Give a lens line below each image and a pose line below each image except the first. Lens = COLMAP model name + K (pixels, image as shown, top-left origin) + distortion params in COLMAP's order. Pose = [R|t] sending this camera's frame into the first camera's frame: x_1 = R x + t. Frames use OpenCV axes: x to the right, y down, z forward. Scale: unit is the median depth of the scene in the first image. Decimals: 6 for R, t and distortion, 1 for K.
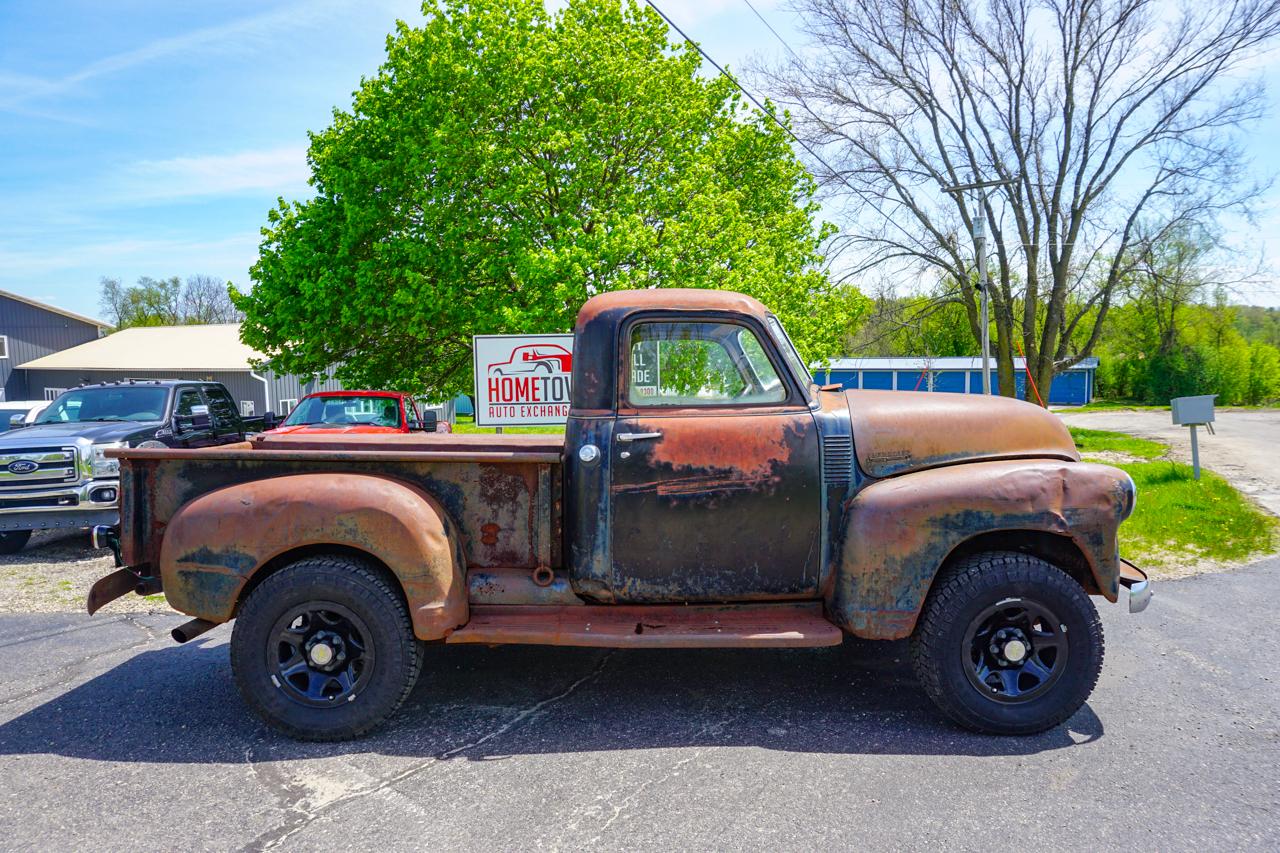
lens RADIAL K [[852.7, 0, 631.3], [0, 852.7, 410.5], [0, 0, 1]] dist [-0.046692, 0.064107]
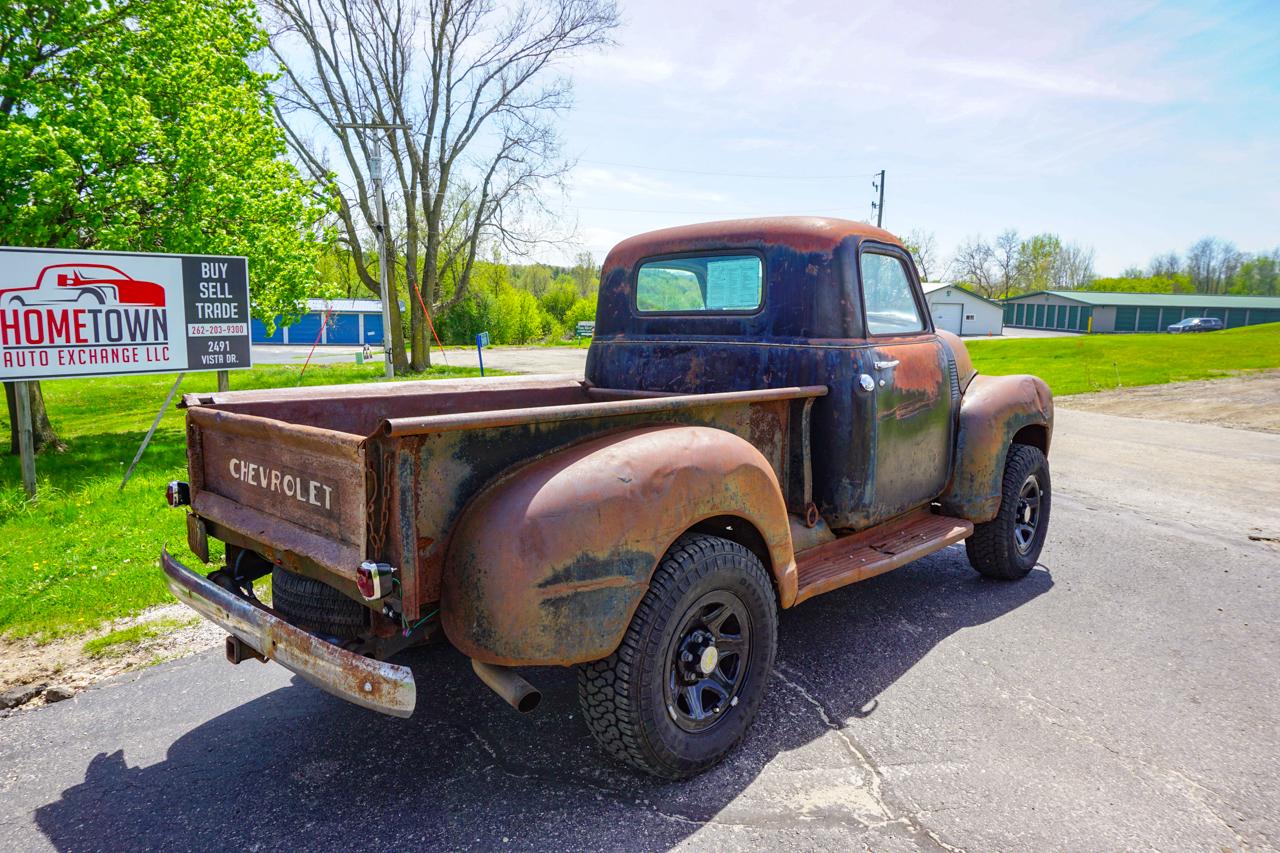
lens RADIAL K [[841.2, 0, 632.9], [0, 841.2, 417.4], [0, 0, 1]] dist [-0.008339, 0.001996]
pose [[0.691608, -0.077696, 0.718082, -0.918737], [0.021253, 0.995956, 0.087291, -0.000903], [-0.721961, -0.045110, 0.690462, 0.514606]]
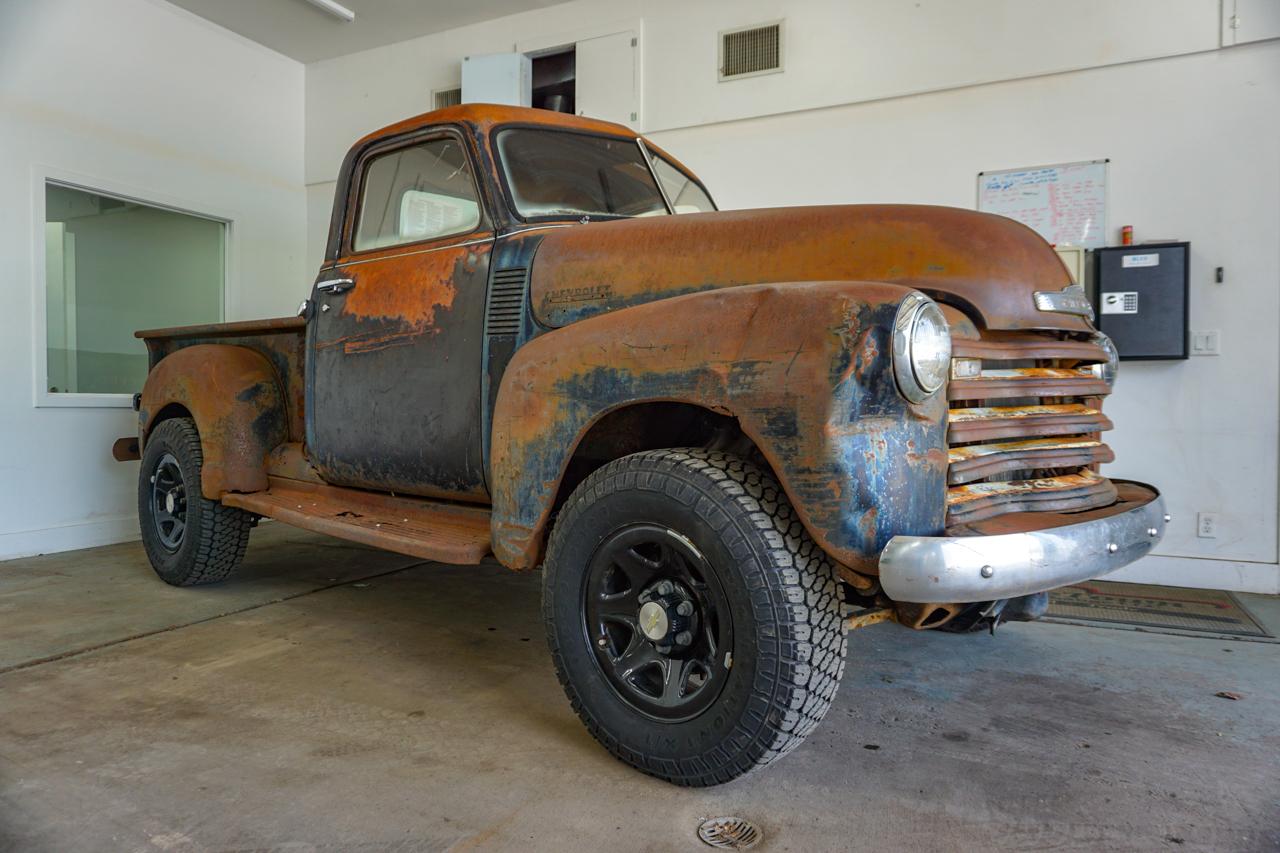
lens RADIAL K [[845.6, 0, 628.5], [0, 845.6, 417.8], [0, 0, 1]] dist [-0.021927, 0.005787]
pose [[0.743273, 0.032833, -0.668183, 0.781215], [-0.037998, 0.999254, 0.006833, 0.143735], [0.667909, 0.020311, 0.743966, 0.563171]]
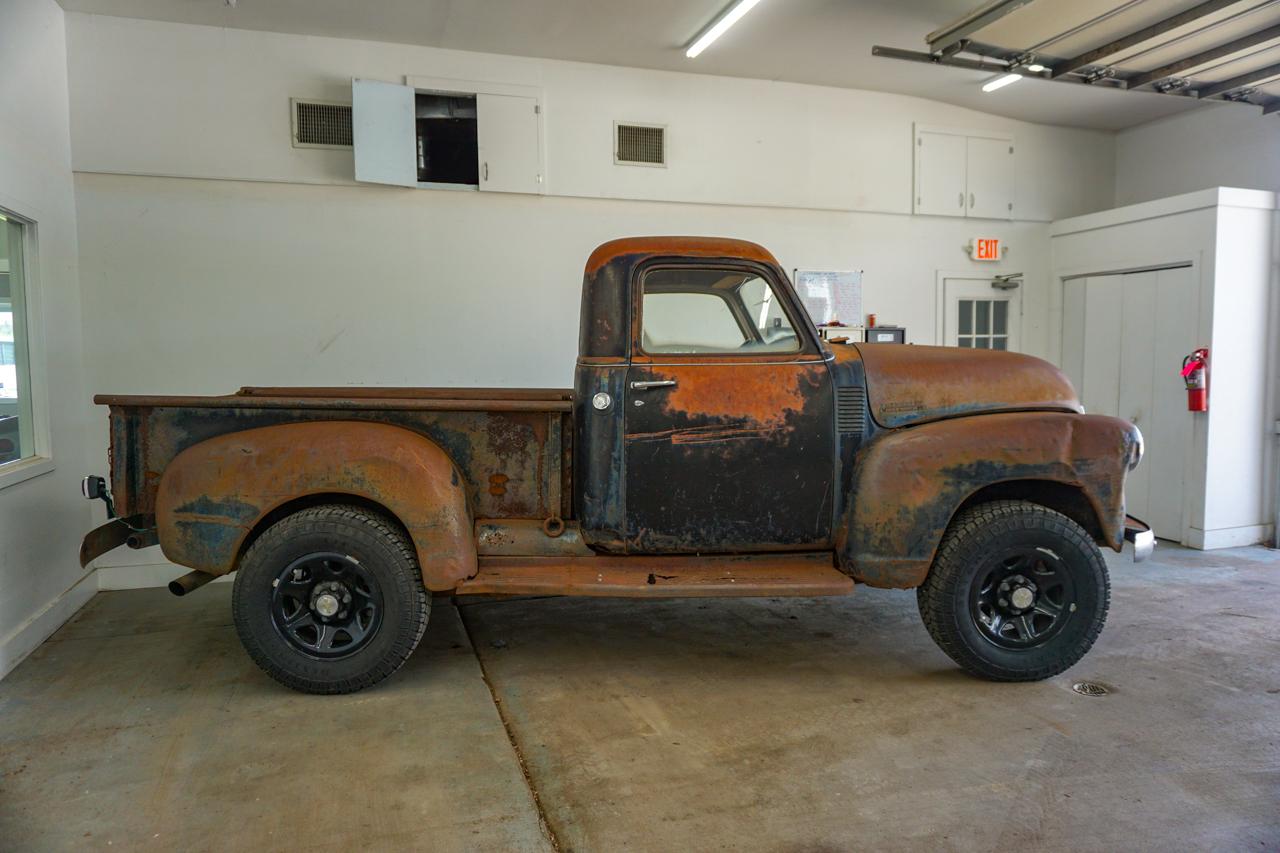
lens RADIAL K [[852.7, 0, 631.3], [0, 852.7, 410.5], [0, 0, 1]] dist [-0.046692, 0.064107]
pose [[0.999090, 0.004914, 0.042365, -0.057070], [-0.006405, 0.999363, 0.035112, 0.025580], [-0.042165, -0.035352, 0.998485, 0.017702]]
